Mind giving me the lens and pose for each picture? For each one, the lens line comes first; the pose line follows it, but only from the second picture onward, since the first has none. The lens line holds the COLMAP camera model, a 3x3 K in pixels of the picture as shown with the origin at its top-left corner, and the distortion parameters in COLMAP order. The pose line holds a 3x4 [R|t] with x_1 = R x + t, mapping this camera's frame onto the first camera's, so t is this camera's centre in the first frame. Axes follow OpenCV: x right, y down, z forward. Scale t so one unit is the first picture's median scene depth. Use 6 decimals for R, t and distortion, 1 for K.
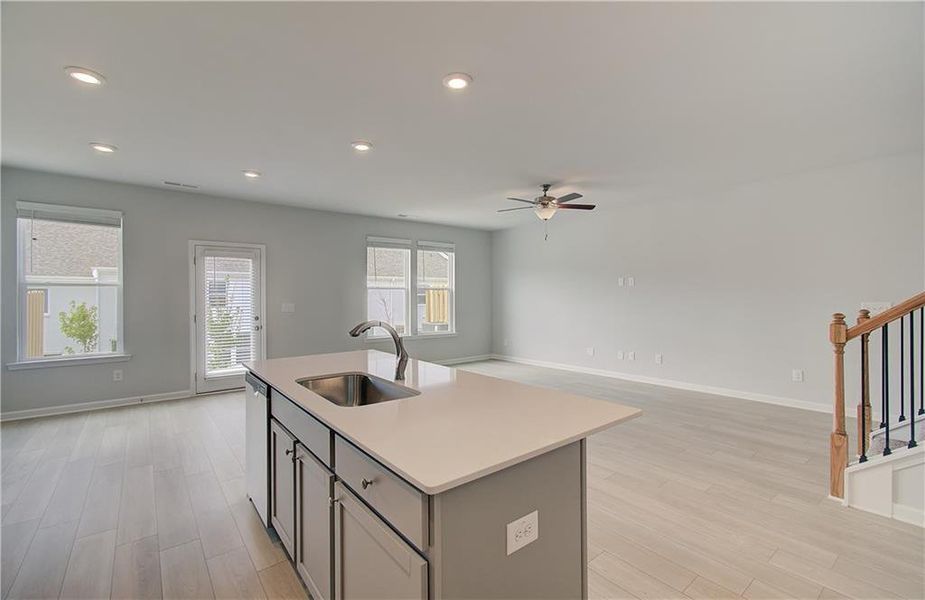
lens RADIAL K [[405.6, 0, 460.0], [0, 405.6, 297.2], [0, 0, 1]] dist [-0.002371, 0.005310]
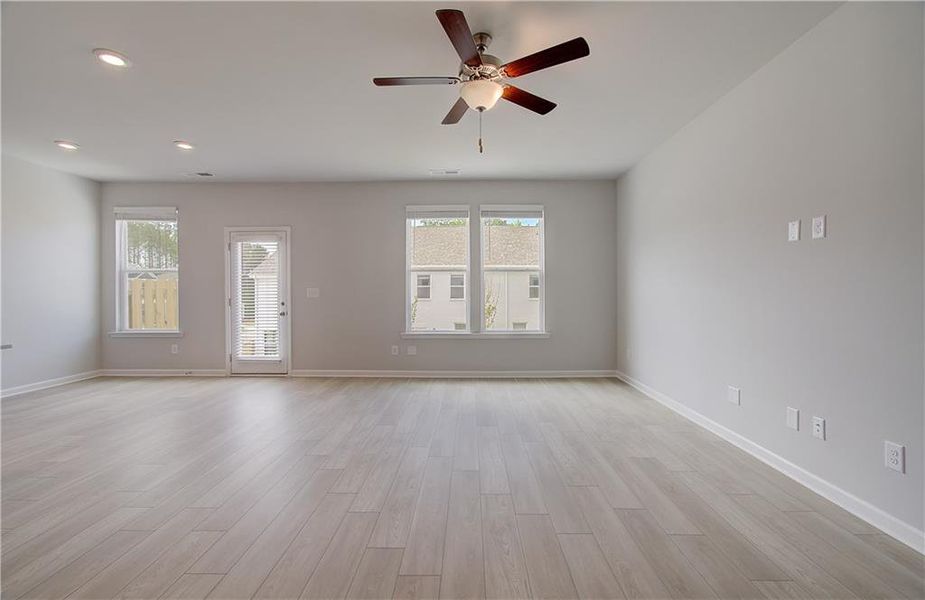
lens RADIAL K [[405.6, 0, 453.4], [0, 405.6, 297.3], [0, 0, 1]] dist [-0.002371, 0.005310]
pose [[0.770287, 0.011244, -0.637599, 0.448521], [-0.000911, 0.999863, 0.016533, 0.022447], [0.637697, -0.012154, 0.770191, 0.550659]]
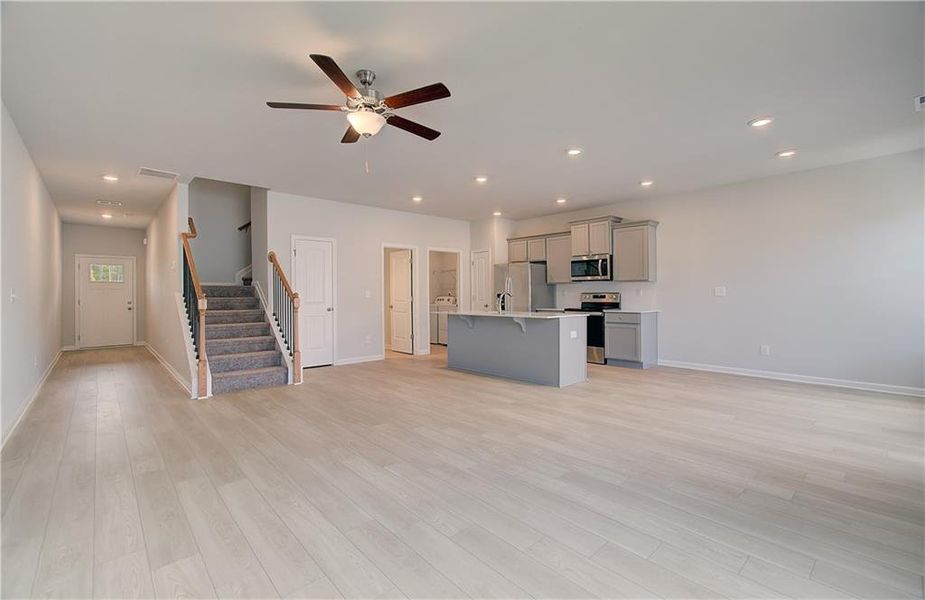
lens RADIAL K [[405.6, 0, 464.3], [0, 405.6, 295.9], [0, 0, 1]] dist [-0.002371, 0.005310]
pose [[-0.996859, 0.009417, -0.078633, 0.103918], [0.009403, 0.999956, 0.000549, 0.030261], [0.078635, -0.000192, -0.996903, 1.439220]]
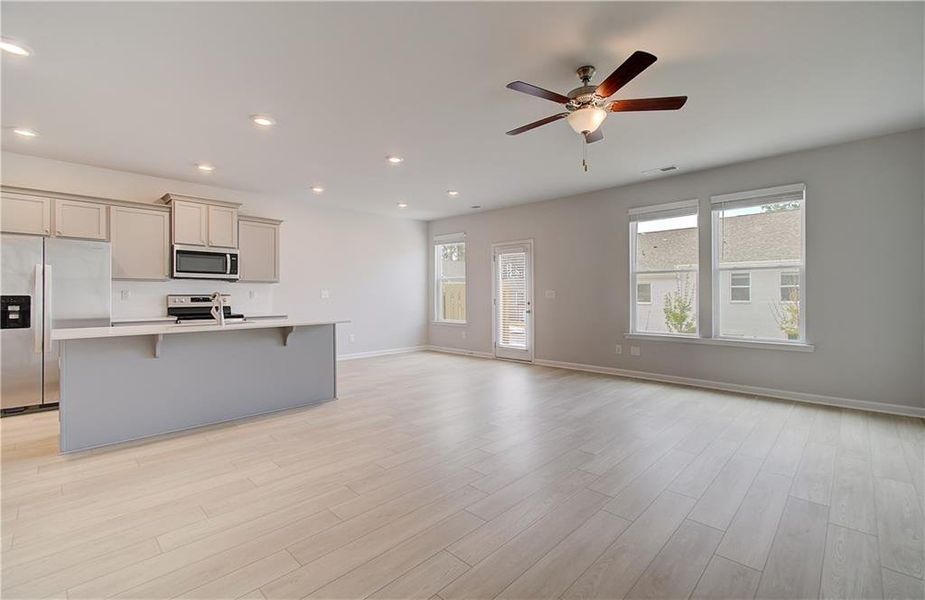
lens RADIAL K [[405.6, 0, 464.2], [0, 405.6, 294.6], [0, 0, 1]] dist [-0.002371, 0.005310]
pose [[0.137806, 0.003757, -0.990452, 0.670067], [0.003114, 0.999986, 0.004226, 0.023038], [0.990454, -0.003667, 0.137792, 0.695448]]
